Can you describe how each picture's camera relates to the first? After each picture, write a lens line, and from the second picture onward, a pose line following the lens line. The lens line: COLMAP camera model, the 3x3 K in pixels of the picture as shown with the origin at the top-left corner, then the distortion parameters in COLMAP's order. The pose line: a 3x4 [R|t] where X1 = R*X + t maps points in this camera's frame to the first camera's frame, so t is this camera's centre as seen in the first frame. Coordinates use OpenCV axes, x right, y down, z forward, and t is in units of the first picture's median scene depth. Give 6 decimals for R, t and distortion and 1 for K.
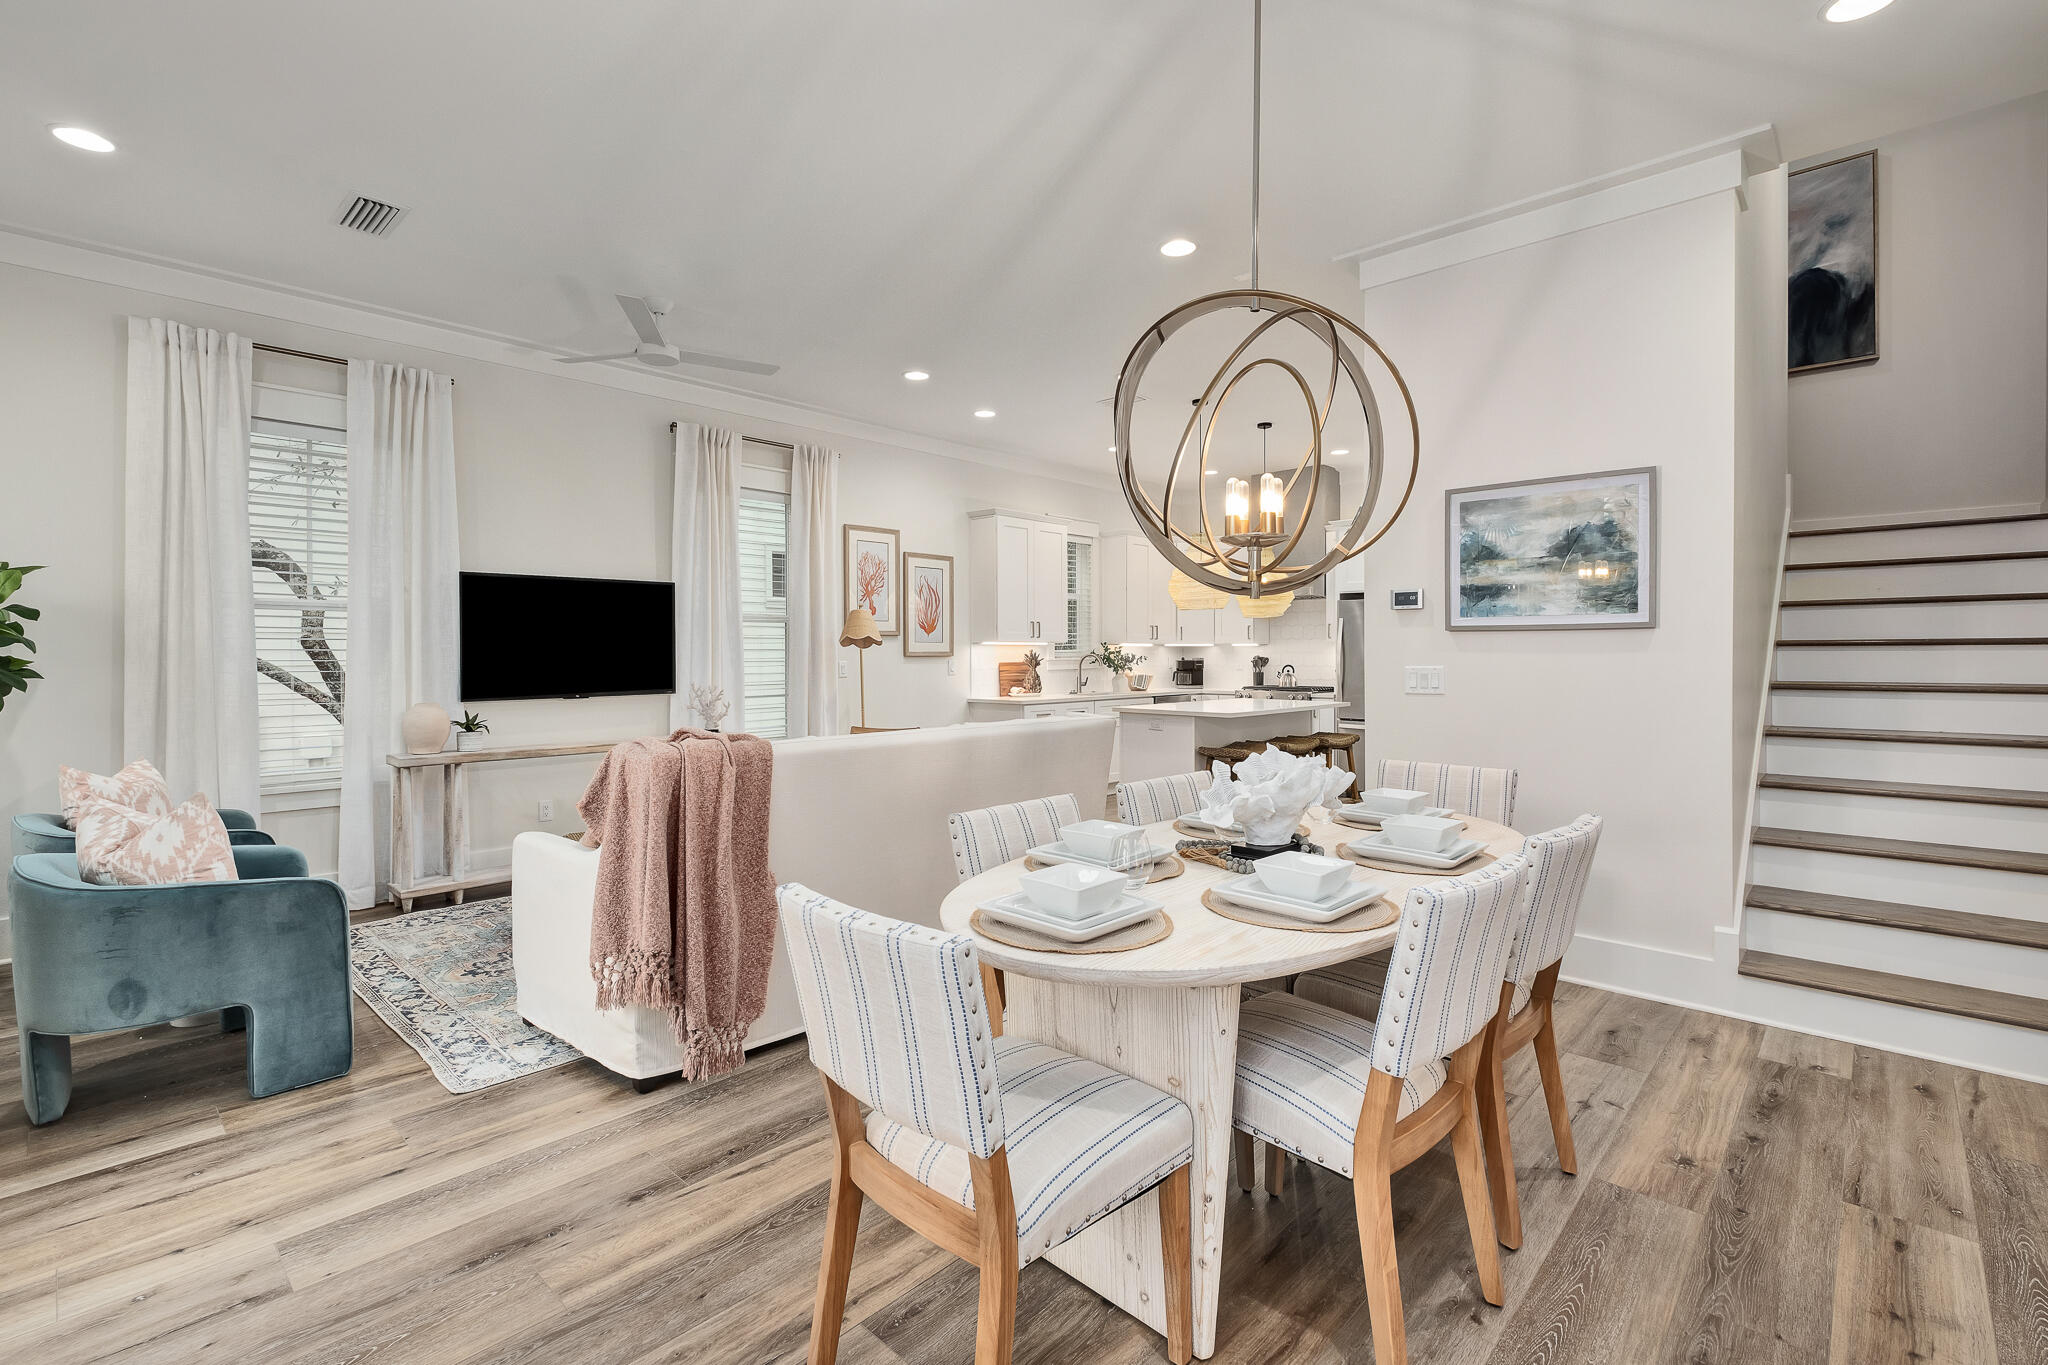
lens RADIAL K [[889.3, 0, 987.4], [0, 889.3, 669.2], [0, 0, 1]] dist [-0.002691, -0.001072]
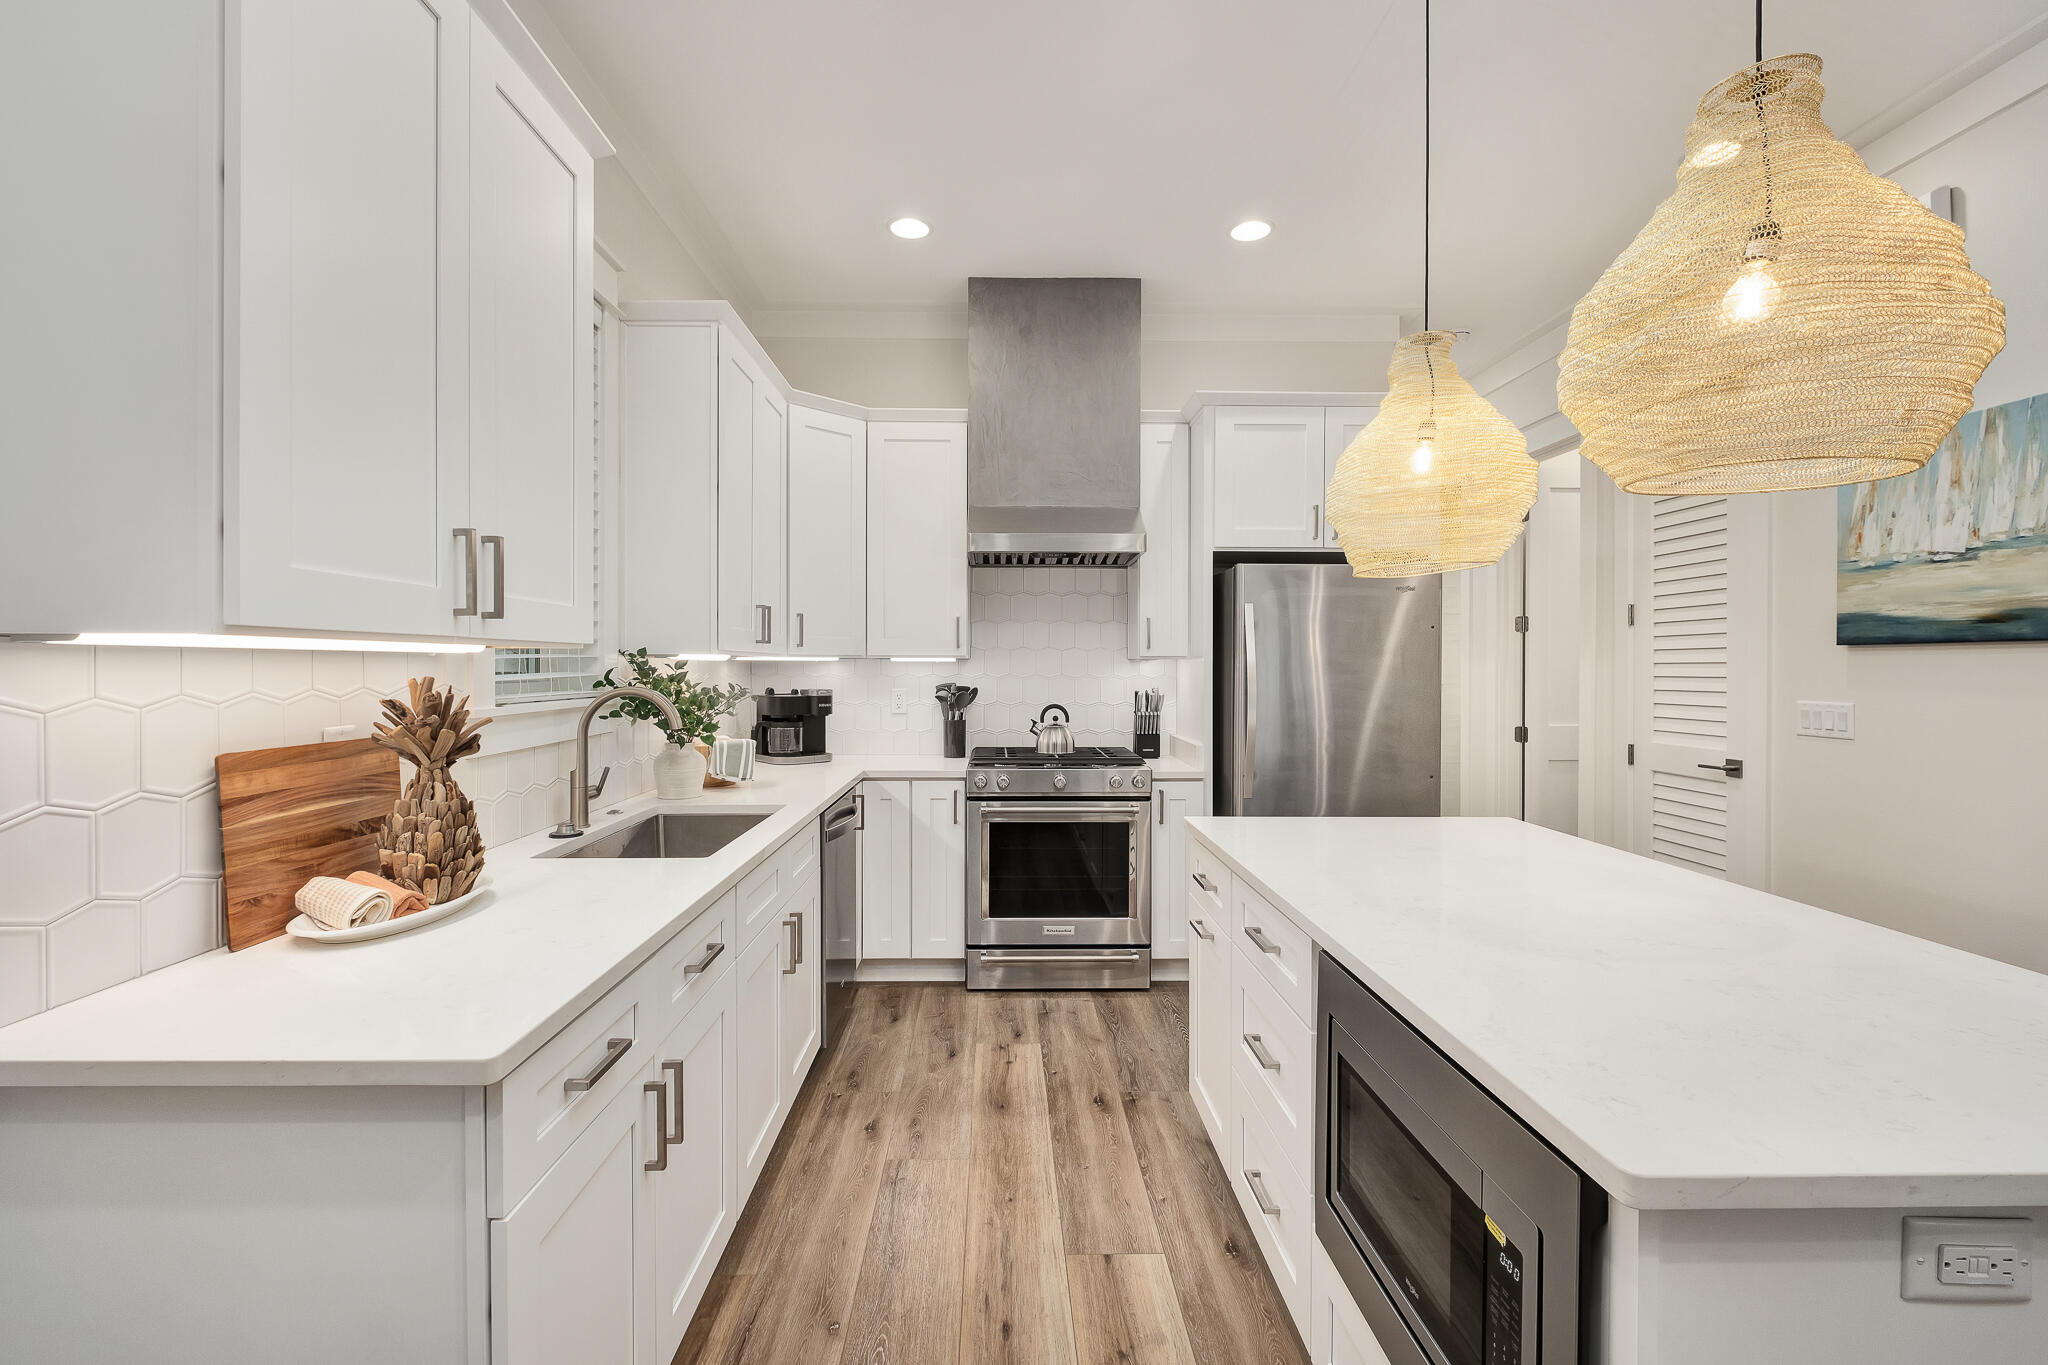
lens RADIAL K [[889.3, 0, 1008.7], [0, 889.3, 662.7], [0, 0, 1]] dist [-0.002691, -0.001072]
pose [[0.704062, 0.004056, 0.710127, -0.002112], [0.011035, 0.999800, -0.016651, -0.029293], [-0.710052, 0.019560, 0.703877, 1.083247]]
